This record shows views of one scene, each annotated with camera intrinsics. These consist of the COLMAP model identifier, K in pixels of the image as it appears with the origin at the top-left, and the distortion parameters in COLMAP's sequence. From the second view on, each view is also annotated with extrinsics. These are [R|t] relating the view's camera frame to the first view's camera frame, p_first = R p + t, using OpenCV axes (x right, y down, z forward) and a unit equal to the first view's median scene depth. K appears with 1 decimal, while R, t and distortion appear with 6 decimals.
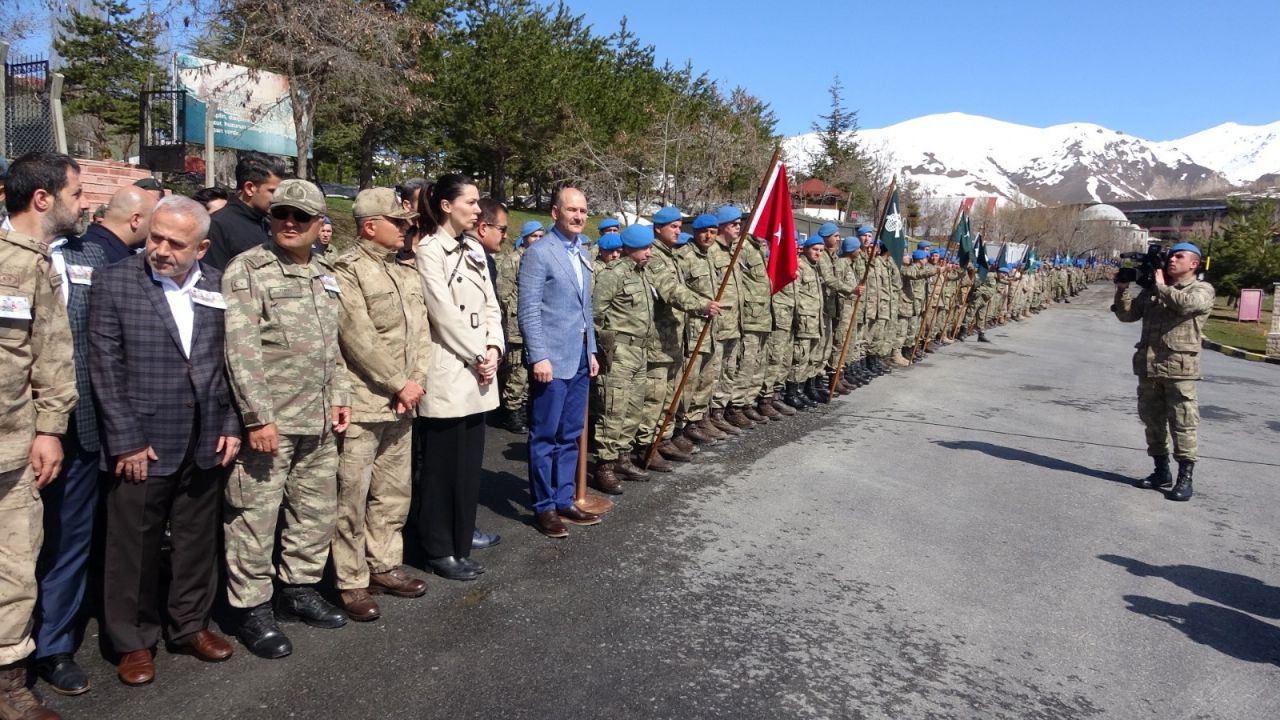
lens RADIAL K [[920.6, 0, 640.0], [0, 920.6, 360.0], [0, 0, 1]] dist [0.000790, -0.002742]
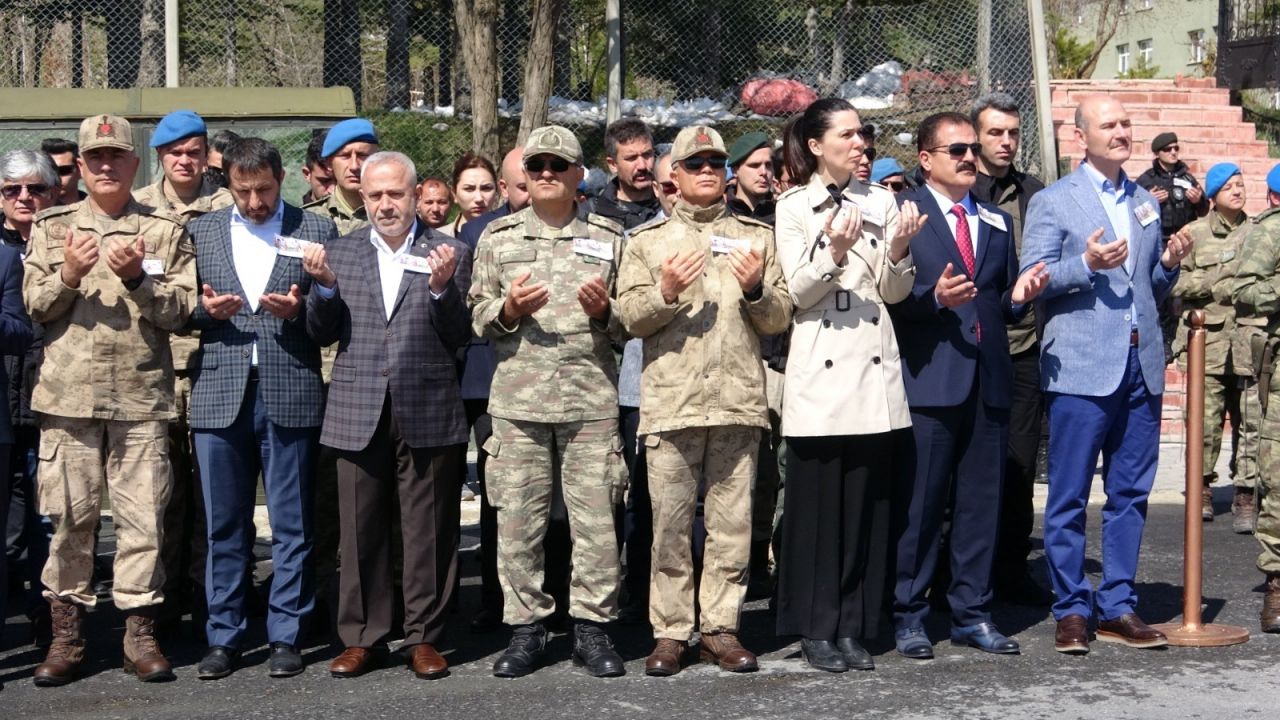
lens RADIAL K [[920.6, 0, 640.0], [0, 920.6, 360.0], [0, 0, 1]] dist [0.000790, -0.002742]
pose [[0.643024, -0.017632, -0.765643, 0.078622], [-0.044423, 0.997193, -0.060274, 0.016118], [0.764557, 0.072770, 0.640435, 0.132253]]
